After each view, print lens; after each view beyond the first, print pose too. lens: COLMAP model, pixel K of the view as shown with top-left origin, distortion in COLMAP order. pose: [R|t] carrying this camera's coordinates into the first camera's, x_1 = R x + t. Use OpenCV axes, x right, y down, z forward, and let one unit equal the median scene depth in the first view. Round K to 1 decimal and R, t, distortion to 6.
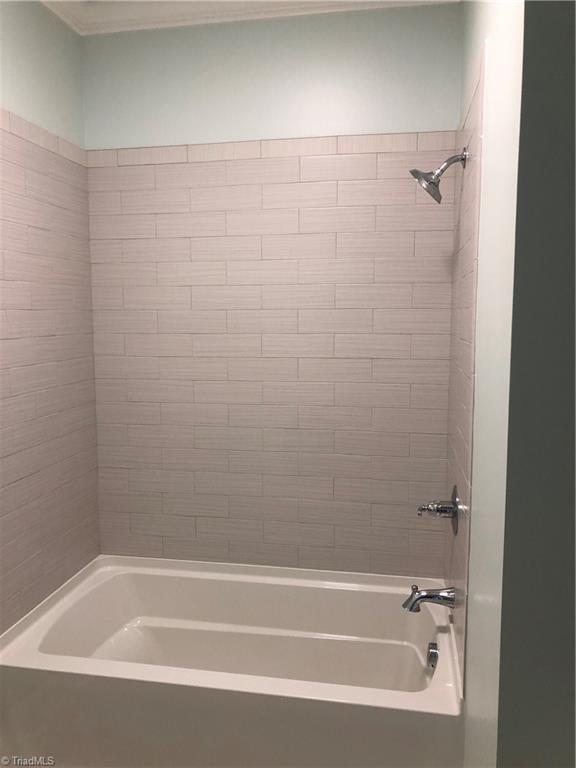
lens RADIAL K [[640.2, 0, 288.7], [0, 640.2, 386.7], [0, 0, 1]] dist [0.015003, -0.020475]
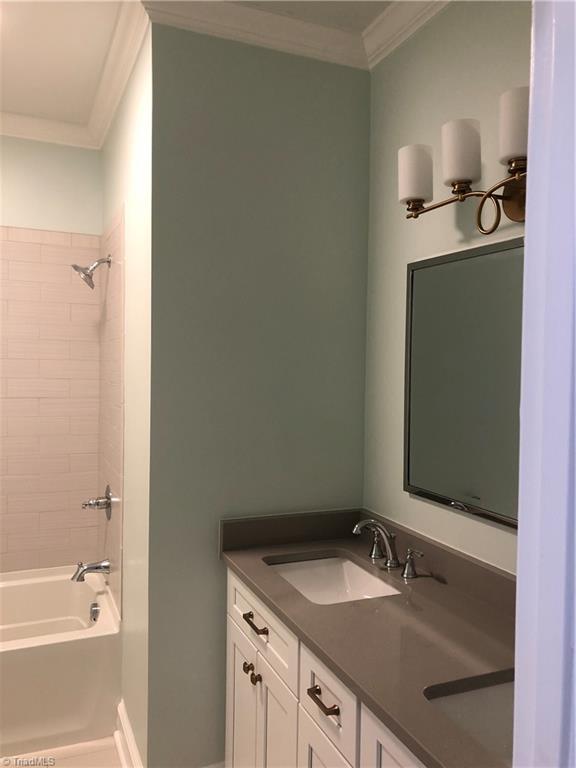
lens RADIAL K [[640.2, 0, 288.3], [0, 640.2, 384.3], [0, 0, 1]] dist [0.015003, -0.020475]
pose [[0.838314, -0.002884, 0.545180, -0.178221], [0.045349, 0.996889, -0.064459, 0.040890], [-0.543298, 0.078760, 0.835837, -0.419004]]
